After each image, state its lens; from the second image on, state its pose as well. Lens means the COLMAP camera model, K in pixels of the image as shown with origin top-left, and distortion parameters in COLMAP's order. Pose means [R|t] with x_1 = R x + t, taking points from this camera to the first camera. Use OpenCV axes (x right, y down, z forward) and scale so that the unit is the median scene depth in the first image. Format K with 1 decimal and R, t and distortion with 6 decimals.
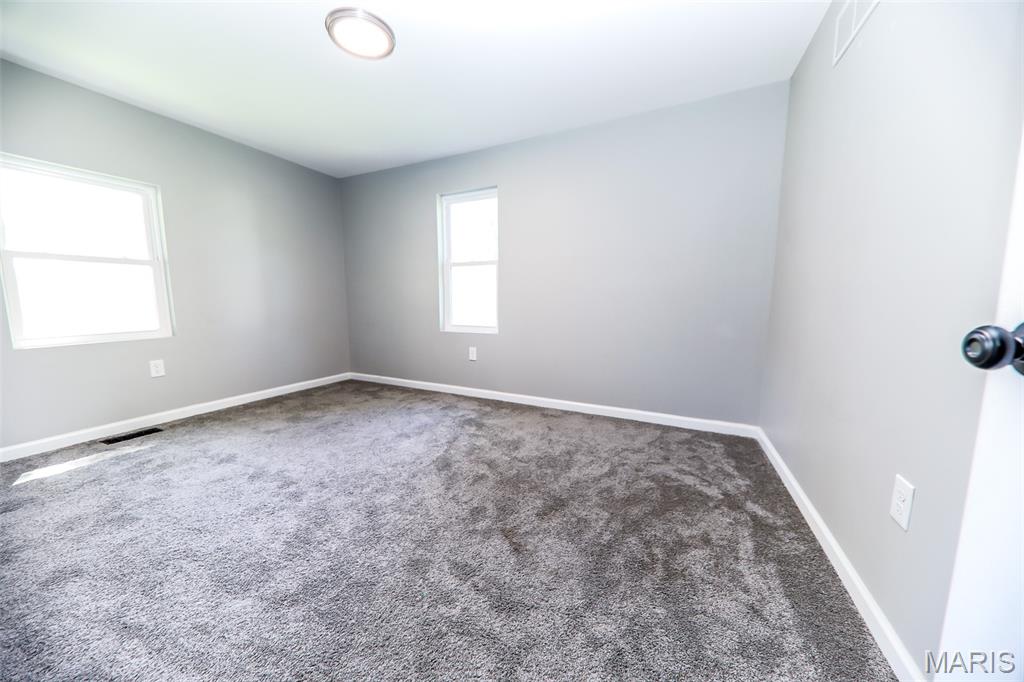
lens RADIAL K [[355.2, 0, 536.7], [0, 355.2, 343.6], [0, 0, 1]] dist [0.001465, -0.004302]
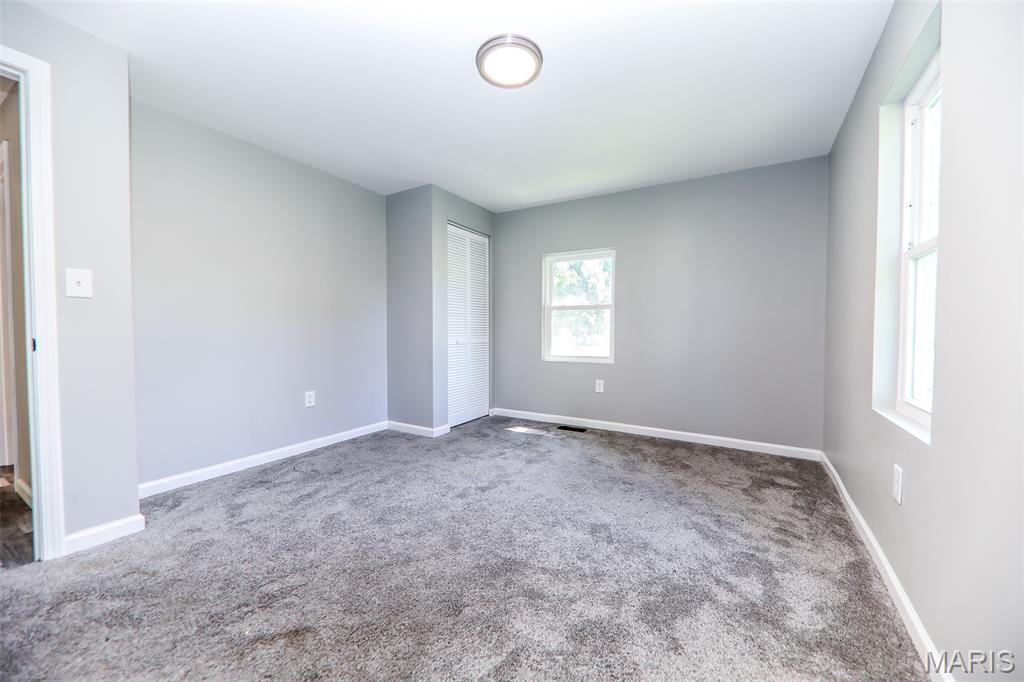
lens RADIAL K [[389.1, 0, 516.0], [0, 389.1, 339.5], [0, 0, 1]] dist [0.017696, -0.012768]
pose [[-0.170075, 0.017592, -0.985274, 0.397744], [-0.127552, 0.991036, 0.039713, -0.118417], [0.977141, 0.132428, -0.166307, 0.899857]]
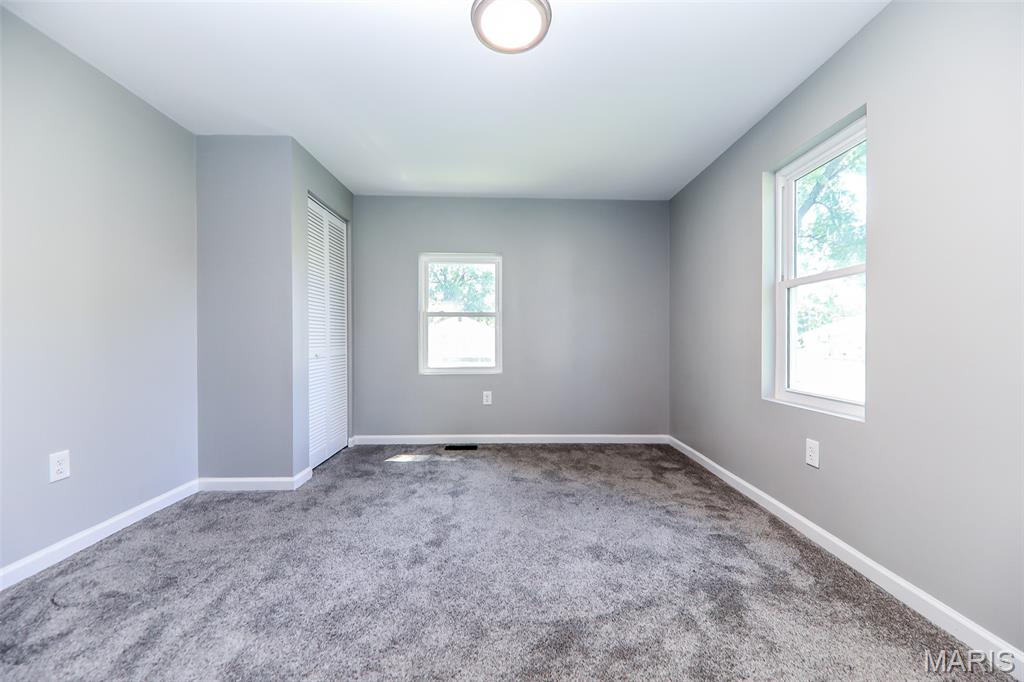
lens RADIAL K [[391.3, 0, 513.9], [0, 391.3, 341.5], [0, 0, 1]] dist [0.010476, -0.006858]
pose [[0.389839, 0.001421, -0.920882, 0.228722], [-0.115107, 0.992231, -0.047197, -0.072657], [0.913661, 0.124399, 0.386974, 0.518719]]
